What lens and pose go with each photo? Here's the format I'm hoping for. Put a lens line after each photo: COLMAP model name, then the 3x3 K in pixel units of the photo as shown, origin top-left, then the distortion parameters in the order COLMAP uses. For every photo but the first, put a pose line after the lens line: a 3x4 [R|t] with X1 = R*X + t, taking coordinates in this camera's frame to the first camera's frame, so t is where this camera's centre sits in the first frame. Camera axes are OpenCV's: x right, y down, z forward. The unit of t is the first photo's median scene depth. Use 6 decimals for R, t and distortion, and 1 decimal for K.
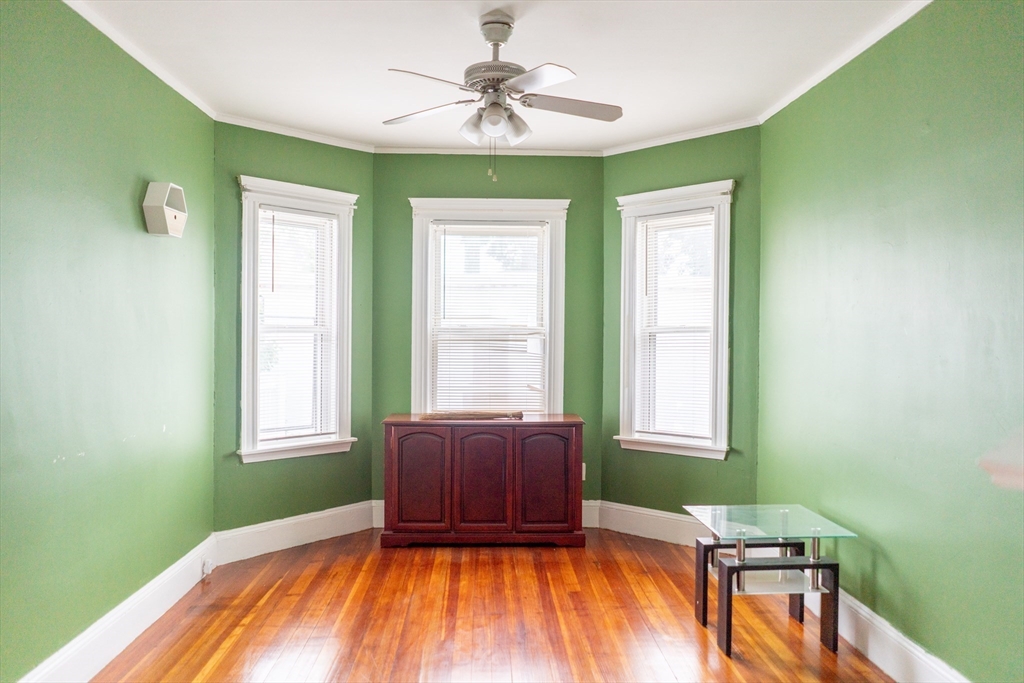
lens RADIAL K [[819.4, 0, 513.4], [0, 819.4, 345.3], [0, 0, 1]] dist [-0.032515, 0.002671]
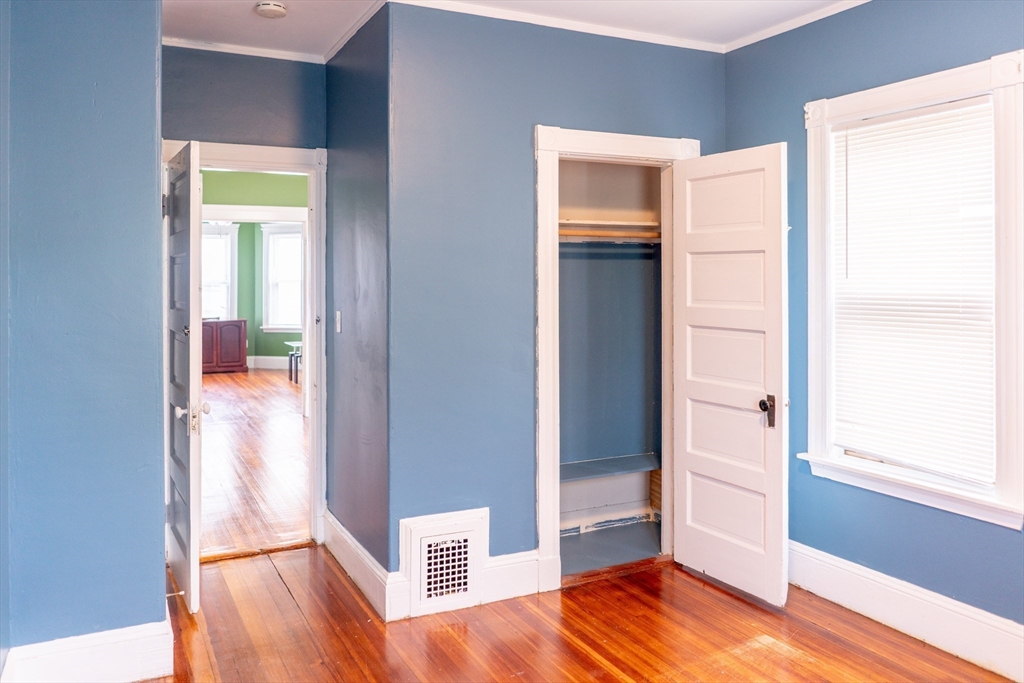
lens RADIAL K [[819.4, 0, 513.0], [0, 819.4, 340.1], [0, 0, 1]] dist [-0.032515, 0.002671]
pose [[0.913691, -0.023731, 0.405716, -0.164746], [-0.006631, 0.997290, 0.073267, -0.025868], [-0.406355, -0.069634, 0.911058, -1.418863]]
